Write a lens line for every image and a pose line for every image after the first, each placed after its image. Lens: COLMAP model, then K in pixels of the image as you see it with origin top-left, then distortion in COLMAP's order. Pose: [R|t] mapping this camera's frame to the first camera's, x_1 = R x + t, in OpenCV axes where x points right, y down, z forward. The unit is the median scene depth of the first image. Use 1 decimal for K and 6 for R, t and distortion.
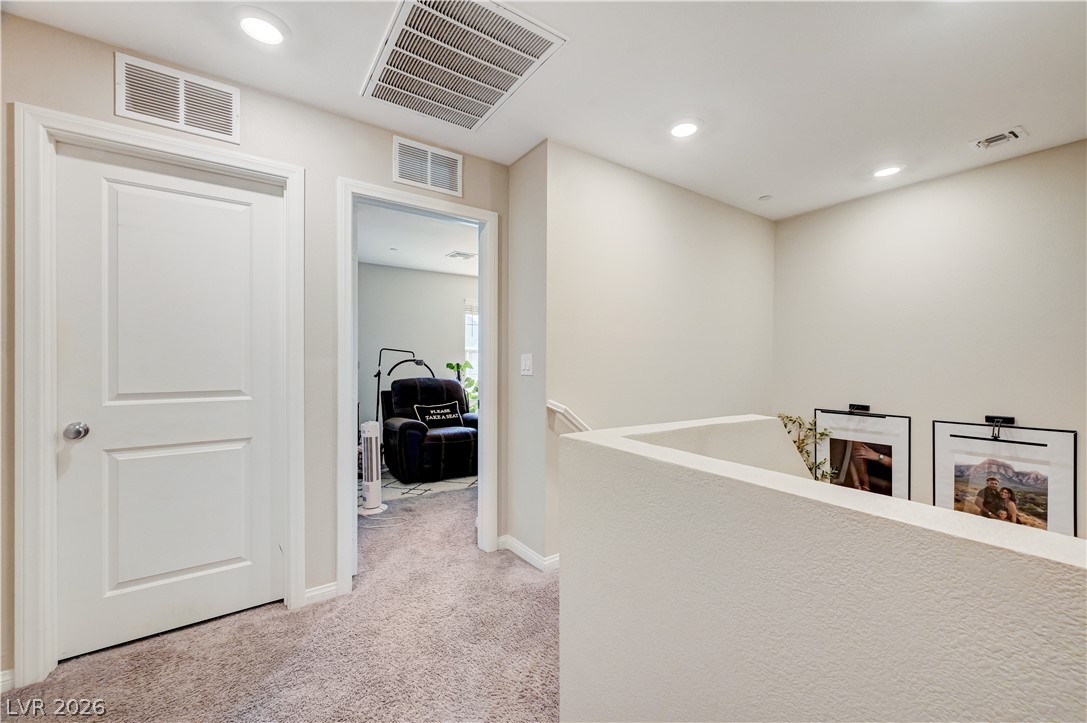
lens RADIAL K [[430.3, 0, 549.2], [0, 430.3, 365.6], [0, 0, 1]] dist [-0.000872, 0.000128]
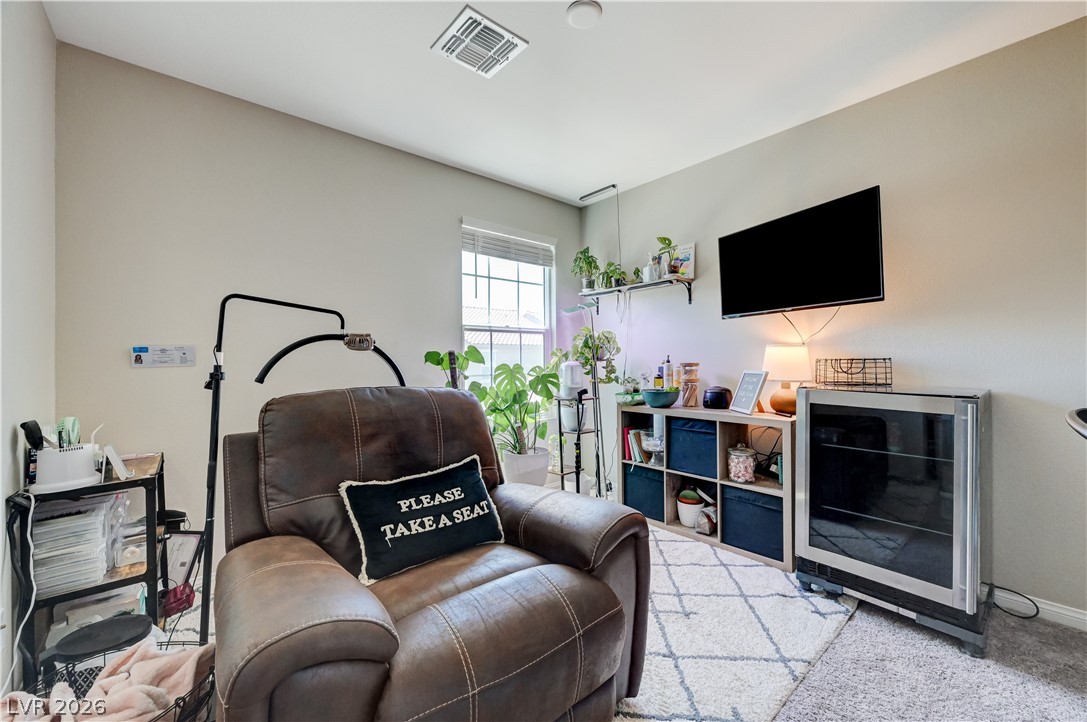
lens RADIAL K [[430.3, 0, 549.2], [0, 430.3, 365.1], [0, 0, 1]] dist [-0.000872, 0.000128]
pose [[0.994051, -0.013184, 0.108119, -0.196620], [0.013635, 0.999901, -0.003436, 0.014451], [-0.108063, 0.004890, 0.994132, 0.670927]]
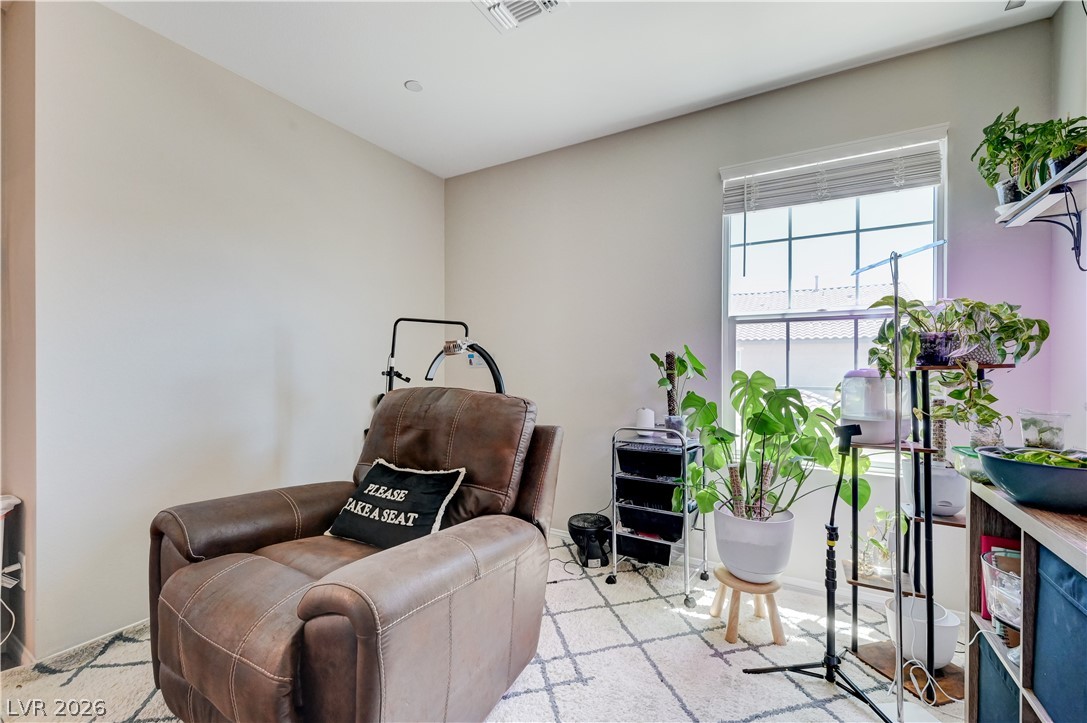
lens RADIAL K [[452.8, 0, 545.2], [0, 452.8, 367.0], [0, 0, 1]] dist [0.001015, 0.000107]
pose [[0.424627, 0.000694, -0.905368, 0.103200], [-0.015413, 0.999860, -0.006462, 0.011902], [0.905237, 0.016698, 0.424578, 0.931060]]
